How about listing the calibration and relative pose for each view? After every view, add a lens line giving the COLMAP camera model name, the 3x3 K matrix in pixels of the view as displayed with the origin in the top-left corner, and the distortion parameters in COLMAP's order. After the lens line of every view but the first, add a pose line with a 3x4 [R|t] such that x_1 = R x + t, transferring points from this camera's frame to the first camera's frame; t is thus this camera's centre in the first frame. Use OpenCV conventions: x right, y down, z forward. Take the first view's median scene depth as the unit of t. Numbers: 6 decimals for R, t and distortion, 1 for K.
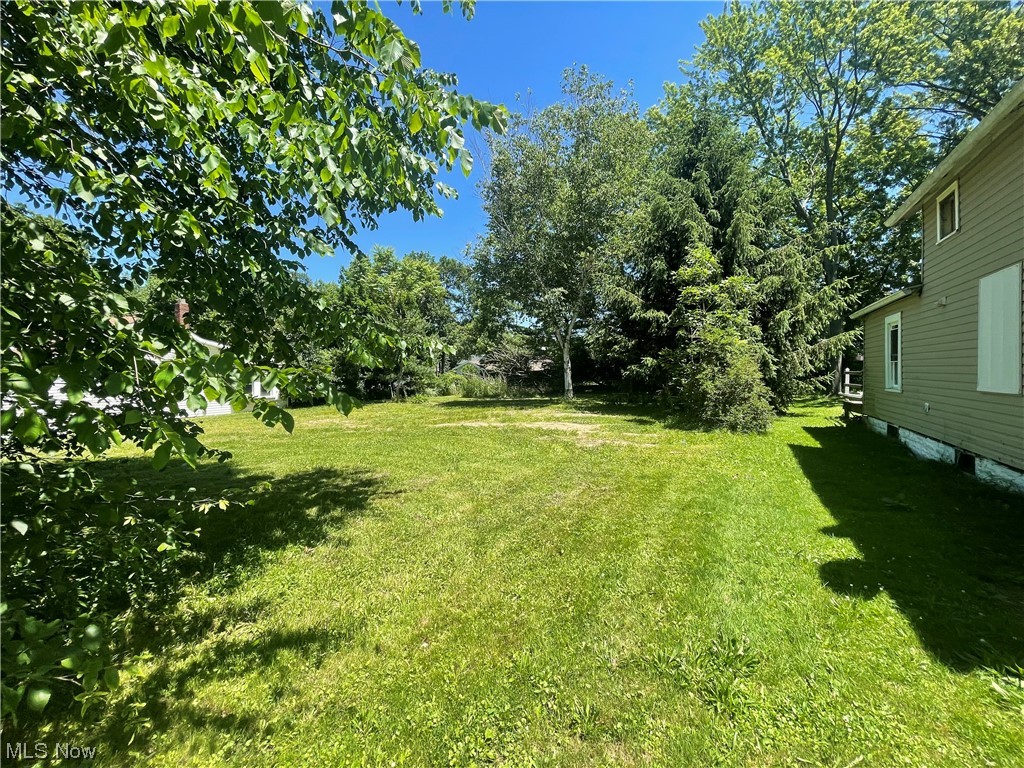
lens RADIAL K [[431.4, 0, 515.1], [0, 431.4, 369.5], [0, 0, 1]] dist [-0.000753, 0.000415]
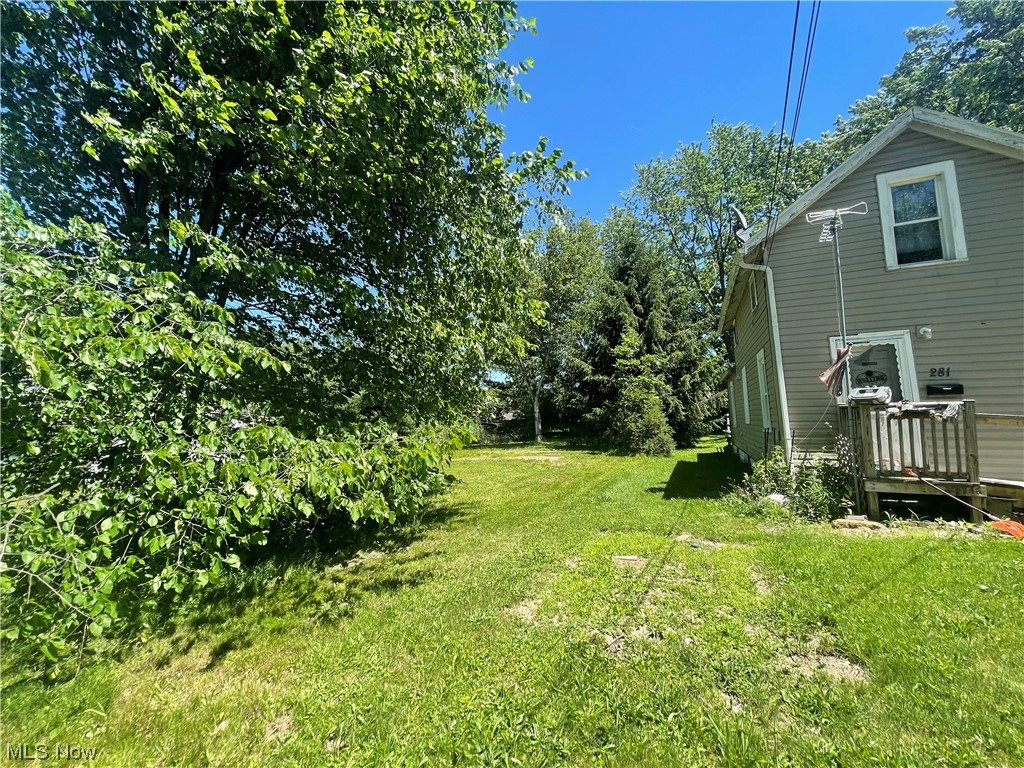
lens RADIAL K [[431.4, 0, 515.5], [0, 431.4, 382.4], [0, 0, 1]] dist [-0.000753, 0.000415]
pose [[0.996441, -0.008086, 0.083907, -0.061744], [0.015288, 0.996217, -0.085540, 0.004206], [-0.082898, 0.086518, 0.992795, -0.317844]]
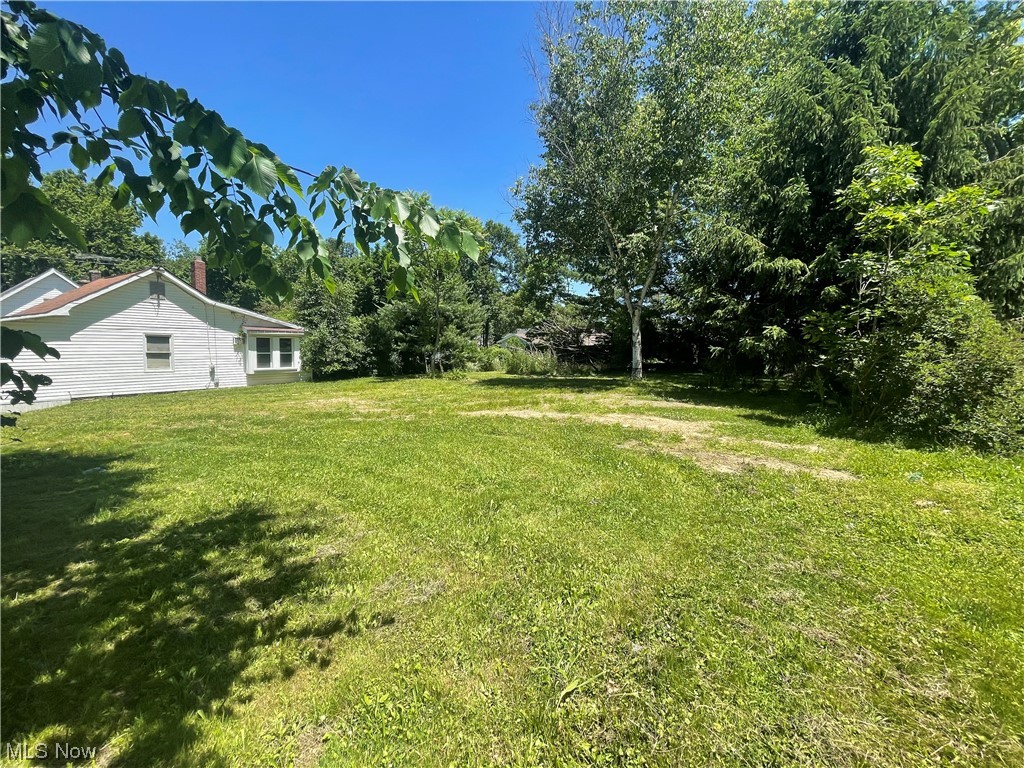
lens RADIAL K [[431.4, 0, 513.3], [0, 431.4, 381.6], [0, 0, 1]] dist [-0.000753, 0.000415]
pose [[0.994094, 0.028245, -0.104786, -0.028414], [-0.019225, 0.996100, 0.086110, 0.007997], [0.106809, -0.083587, 0.990760, 0.223846]]
